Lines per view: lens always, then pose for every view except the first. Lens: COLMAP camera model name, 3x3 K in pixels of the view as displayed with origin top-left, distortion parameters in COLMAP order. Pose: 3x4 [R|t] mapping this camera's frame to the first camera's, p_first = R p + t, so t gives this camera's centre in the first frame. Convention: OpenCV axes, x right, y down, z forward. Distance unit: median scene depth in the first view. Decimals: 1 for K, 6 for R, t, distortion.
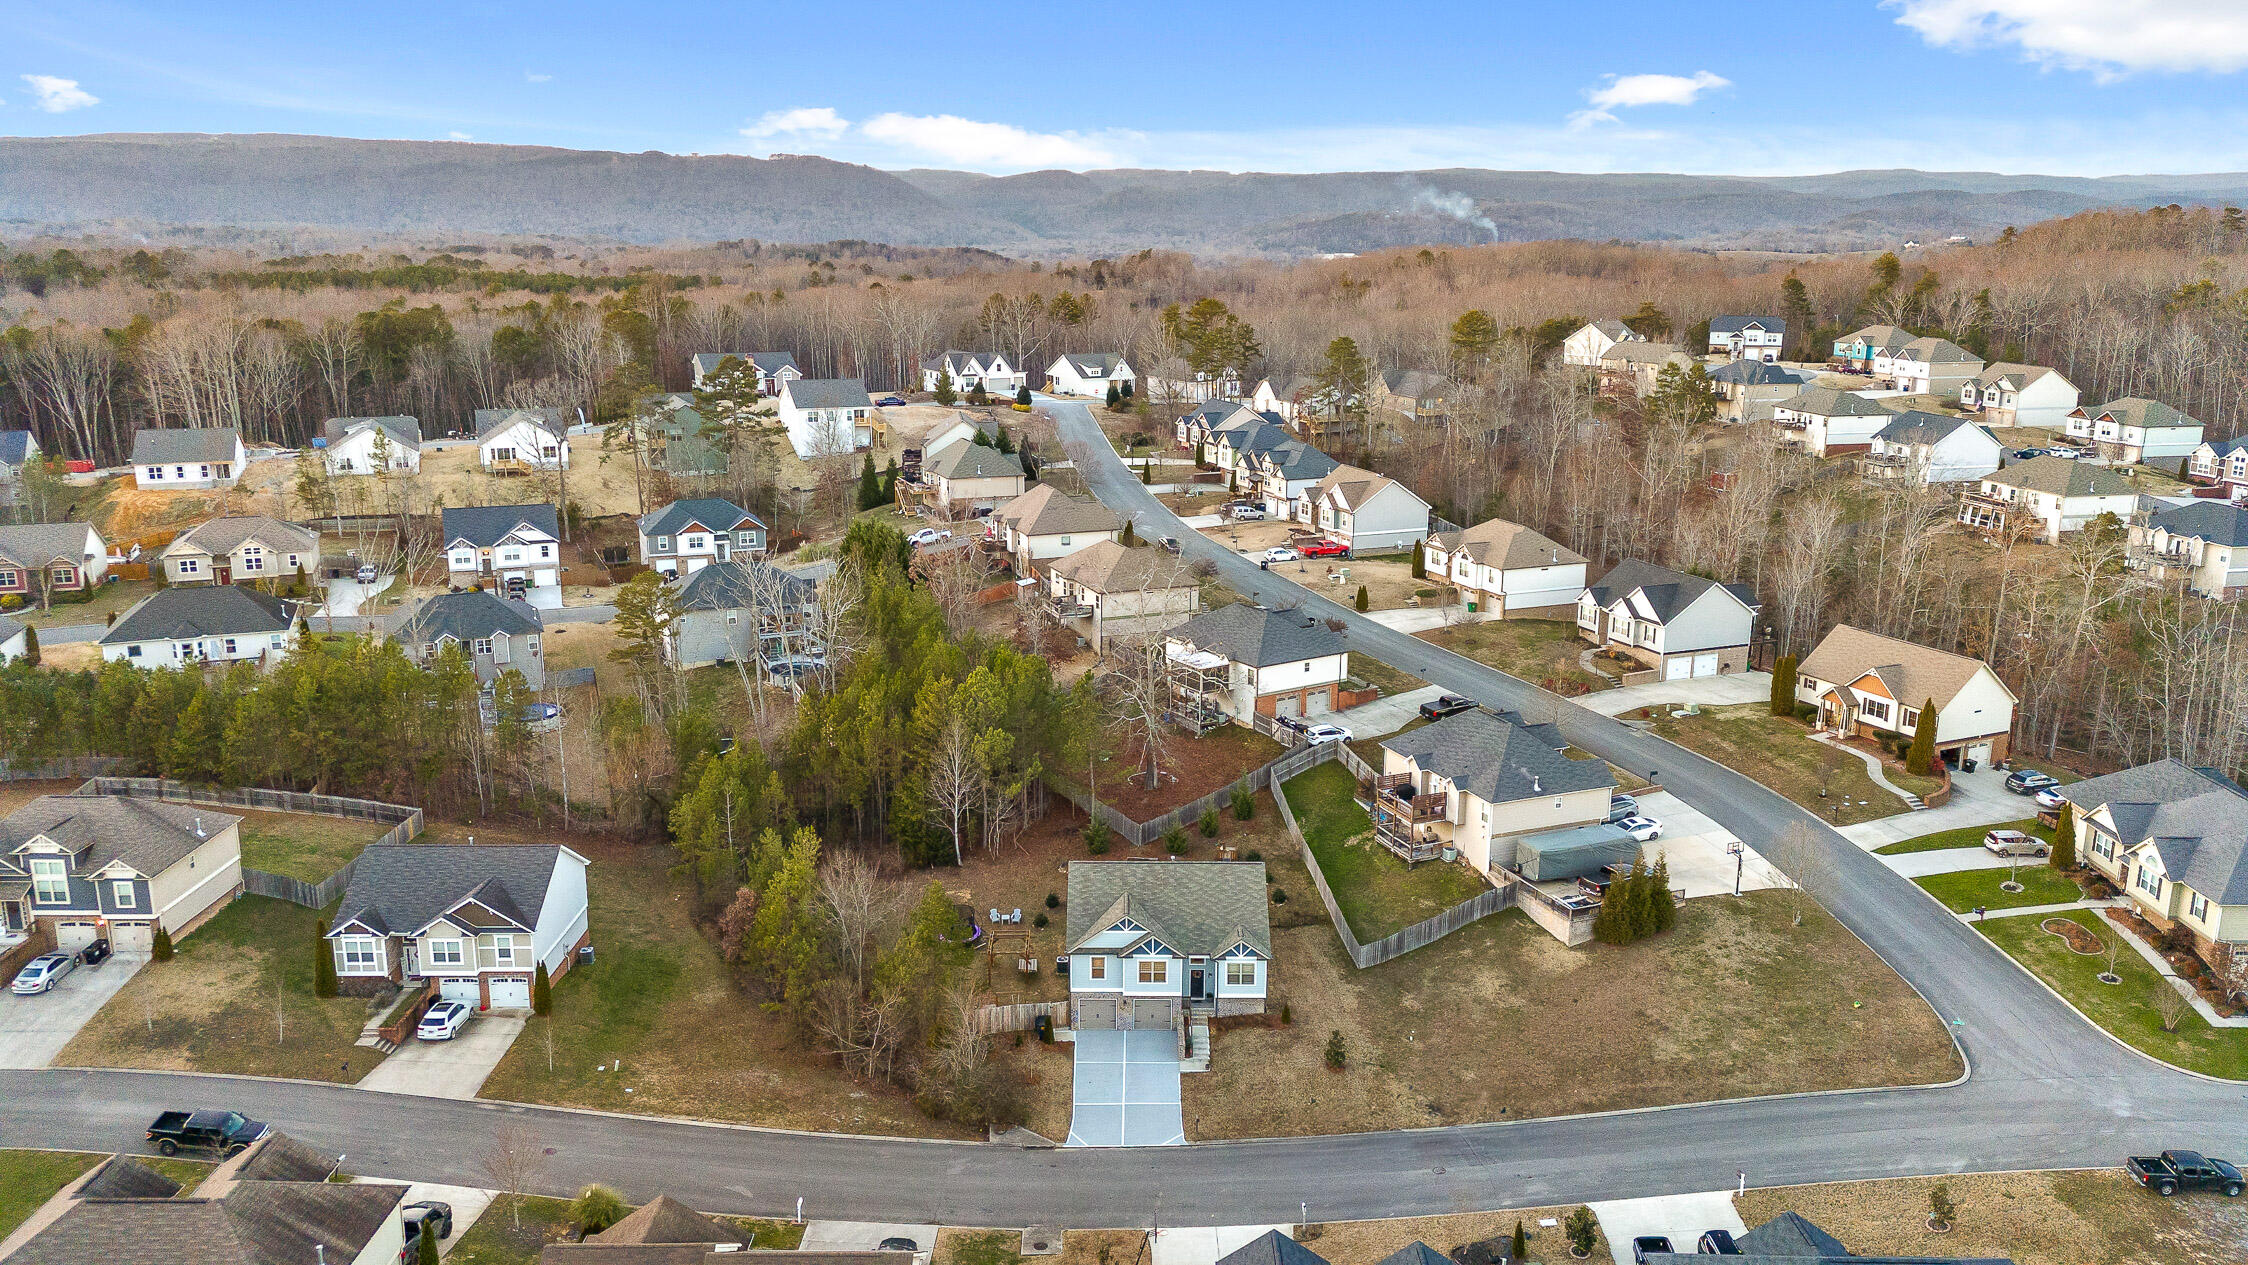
lens RADIAL K [[1604.9, 0, 1124.0], [0, 1604.9, 632.5], [0, 0, 1]] dist [0.101160, -0.099684]
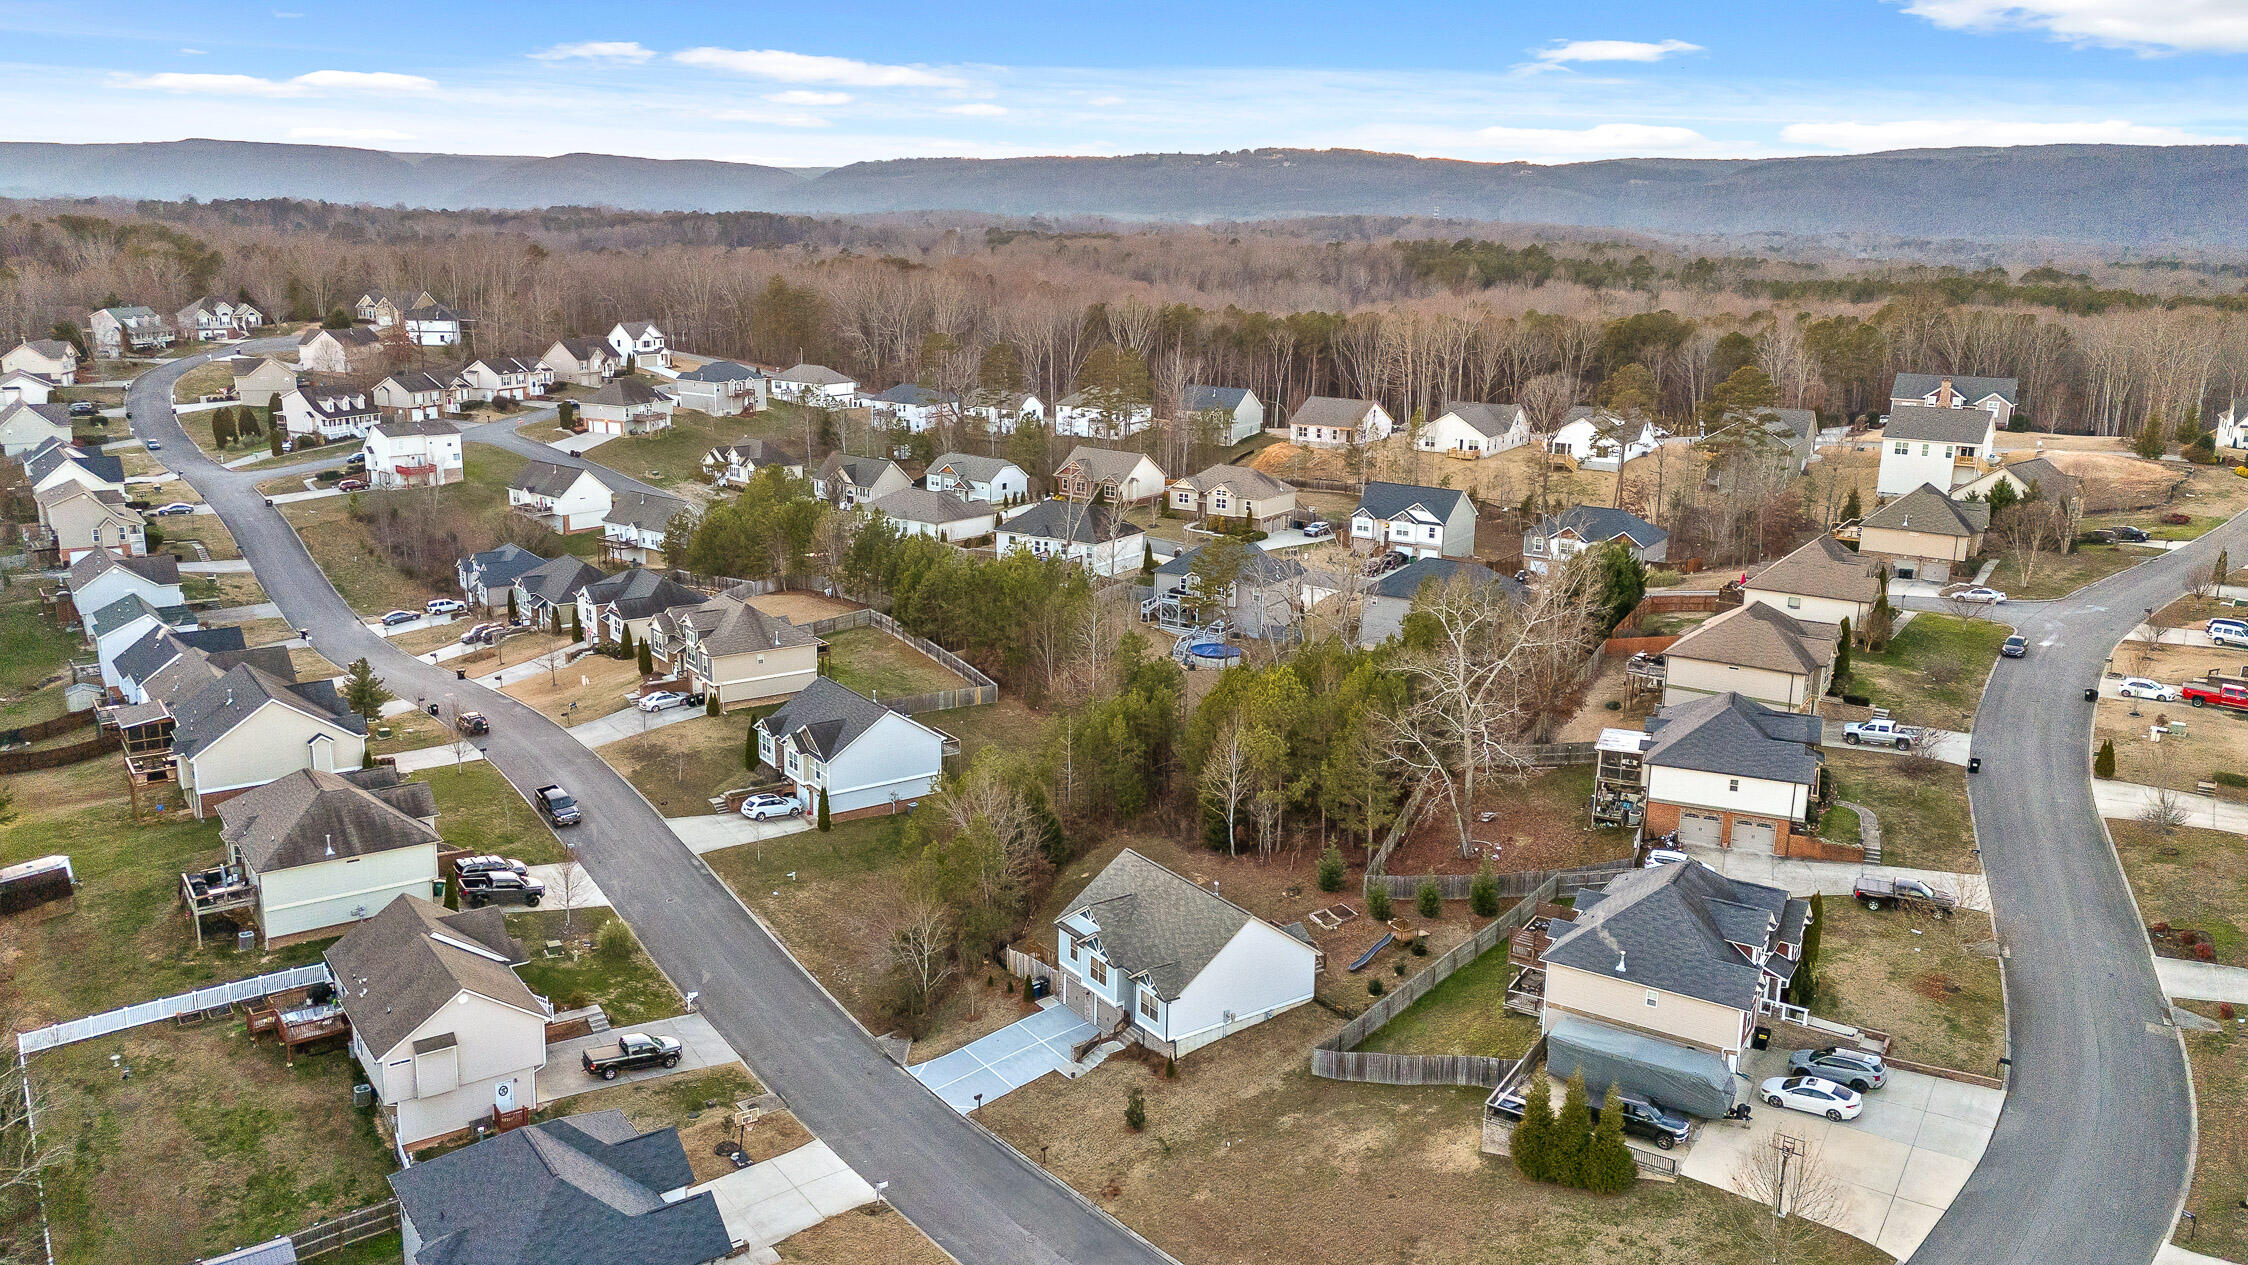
lens RADIAL K [[1683.1, 0, 1158.5], [0, 1683.1, 630.3], [0, 0, 1]] dist [0.066731, -0.000794]
pose [[0.595497, 0.200123, -0.778032, 0.689432], [-0.215745, 0.972736, 0.085075, -0.073994], [0.773846, 0.117194, 0.622438, 0.319216]]
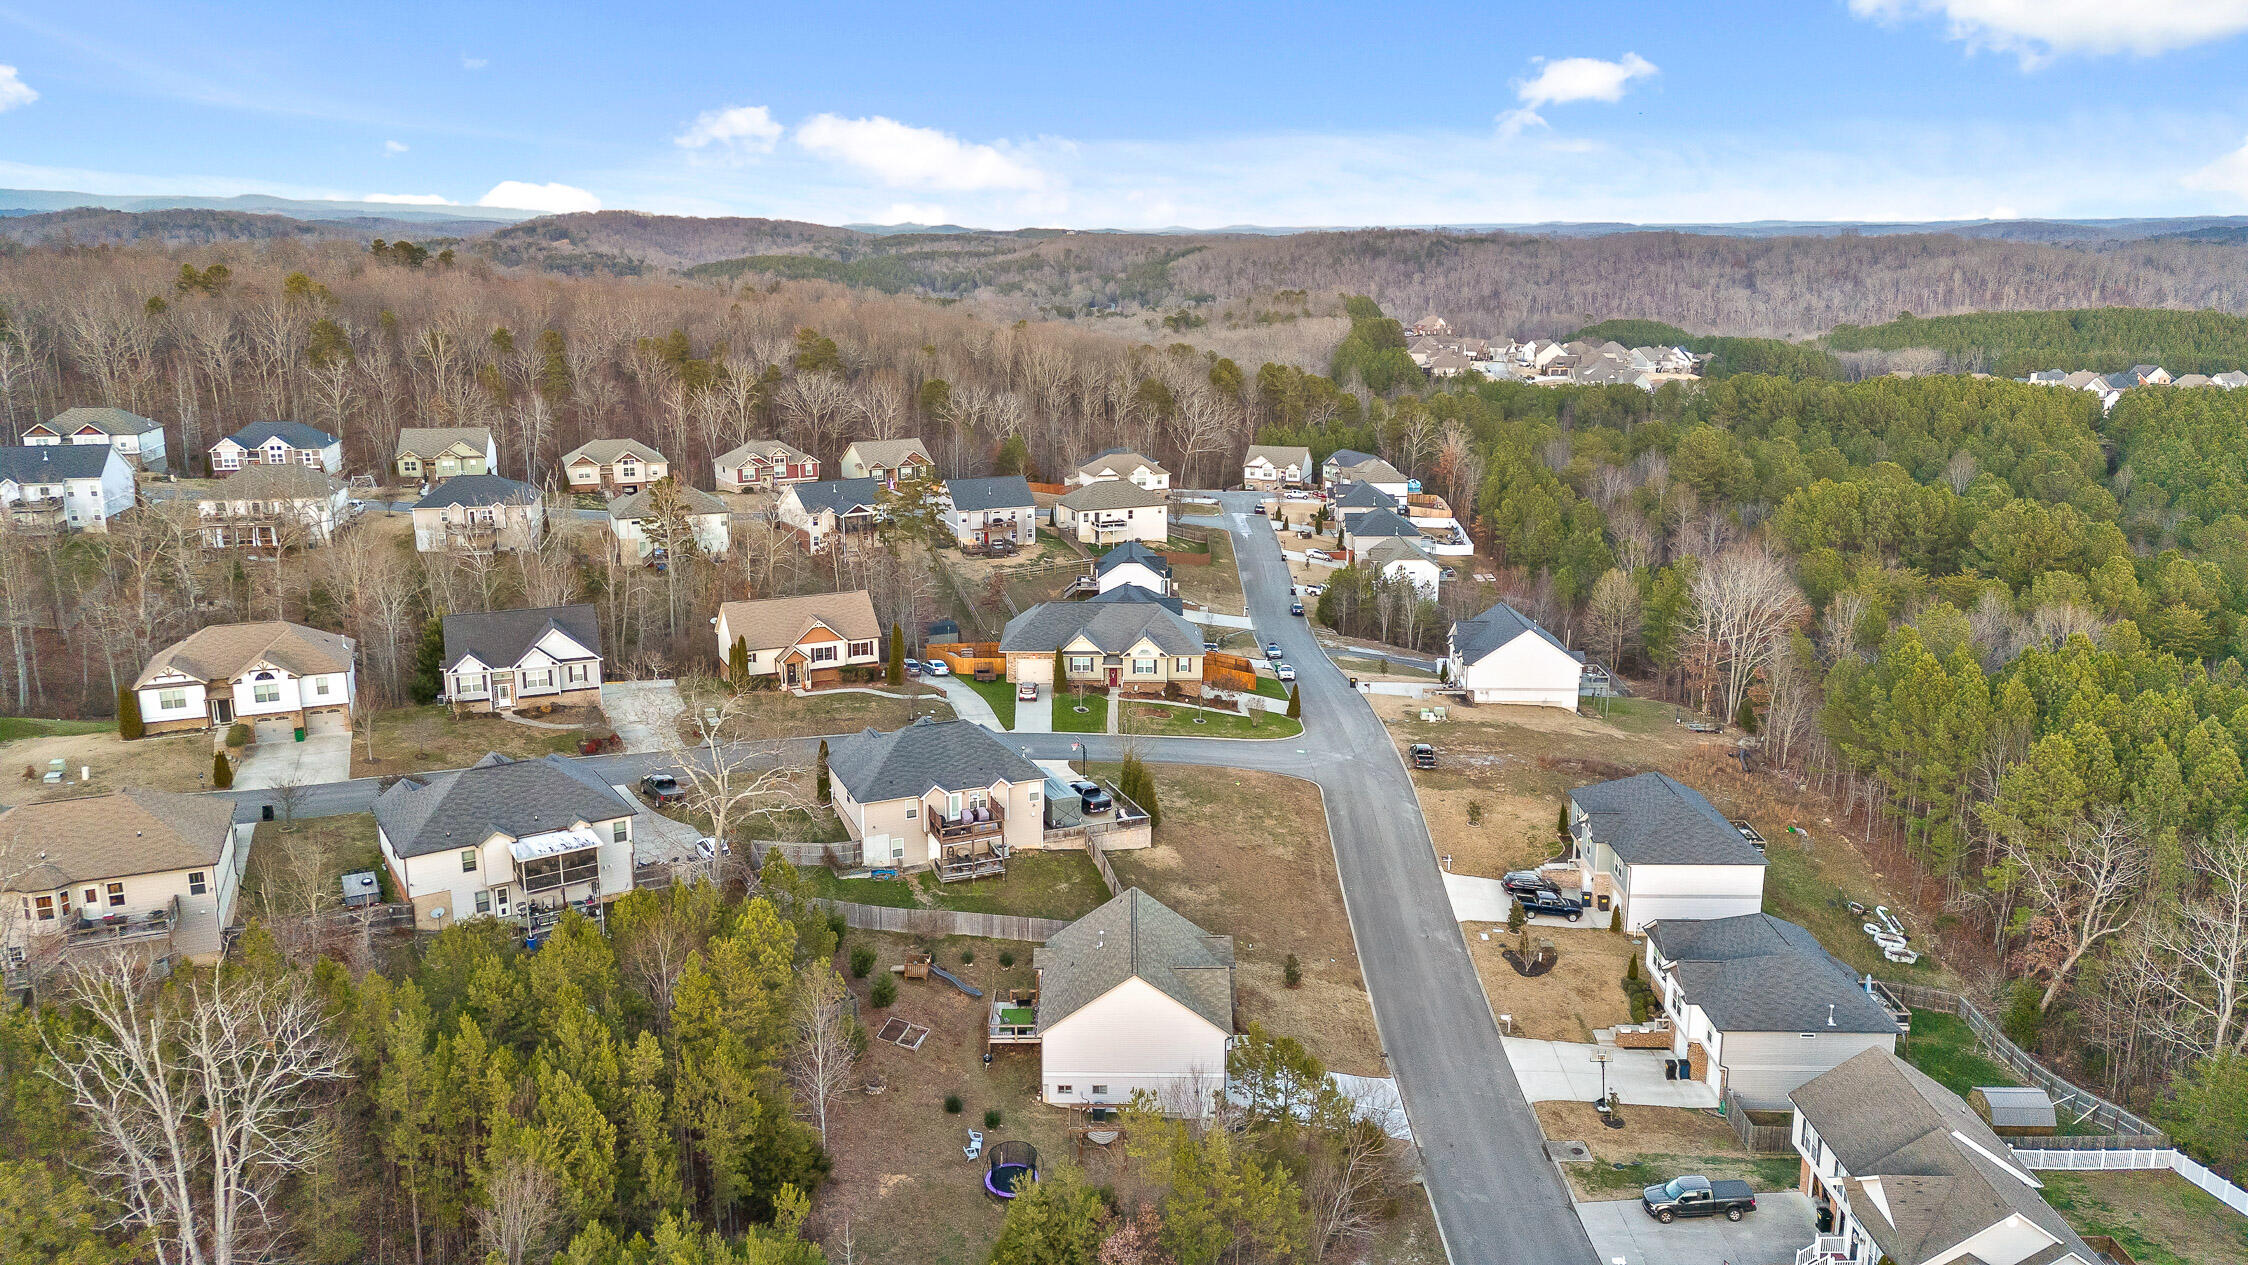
lens RADIAL K [[1645.1, 0, 1121.3], [0, 1645.1, 619.7], [0, 0, 1]] dist [0.104139, -0.105525]
pose [[0.008139, -0.237328, 0.971395, -0.781489], [0.243594, 0.942634, 0.228260, -0.222995], [-0.969843, 0.234769, 0.065484, 0.818560]]
